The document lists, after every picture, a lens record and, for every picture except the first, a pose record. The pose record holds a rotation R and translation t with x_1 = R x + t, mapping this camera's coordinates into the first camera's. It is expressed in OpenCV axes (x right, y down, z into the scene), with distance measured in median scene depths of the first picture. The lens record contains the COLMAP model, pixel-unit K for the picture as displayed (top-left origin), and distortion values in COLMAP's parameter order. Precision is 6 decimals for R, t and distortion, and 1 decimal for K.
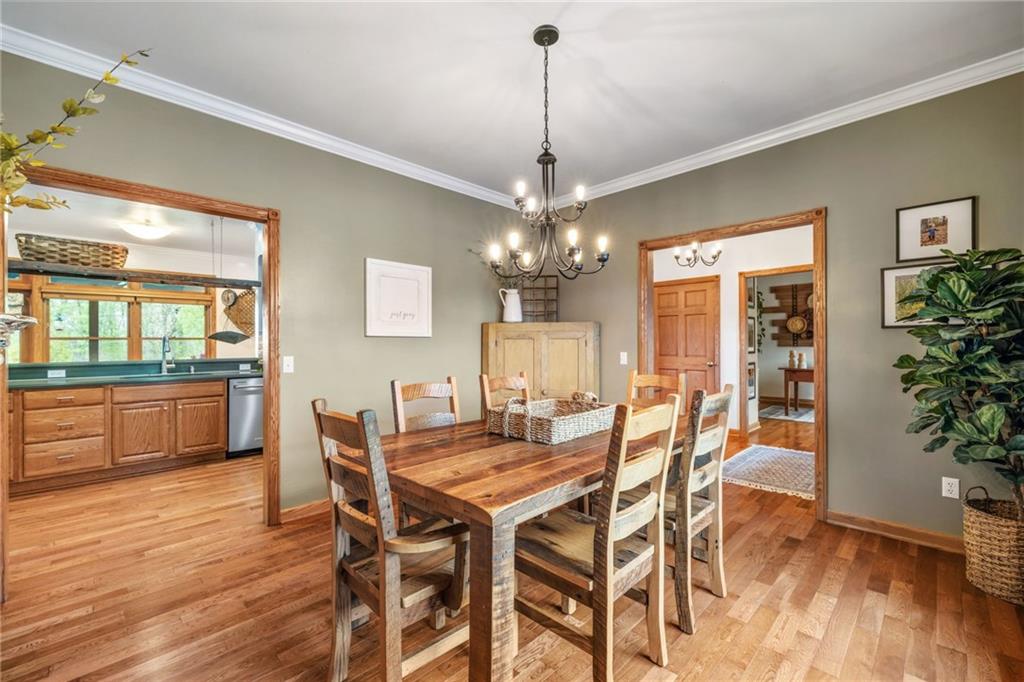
lens RADIAL K [[427.5, 0, 512.0], [0, 427.5, 341.0], [0, 0, 1]] dist [0.001550, 0.000151]
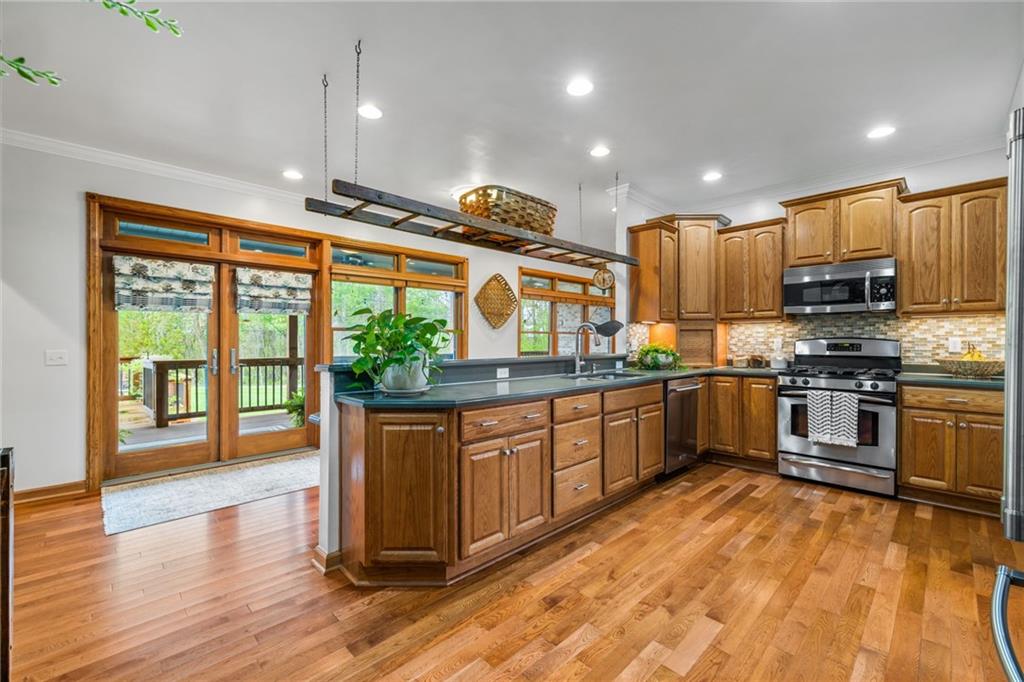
lens RADIAL K [[427.5, 0, 512.0], [0, 427.5, 341.0], [0, 0, 1]] dist [0.001550, 0.000151]
pose [[0.999871, 0.006226, -0.014827, -1.077657], [-0.006107, 0.999949, 0.008033, 0.013904], [0.014876, -0.007941, 0.999858, 0.247824]]
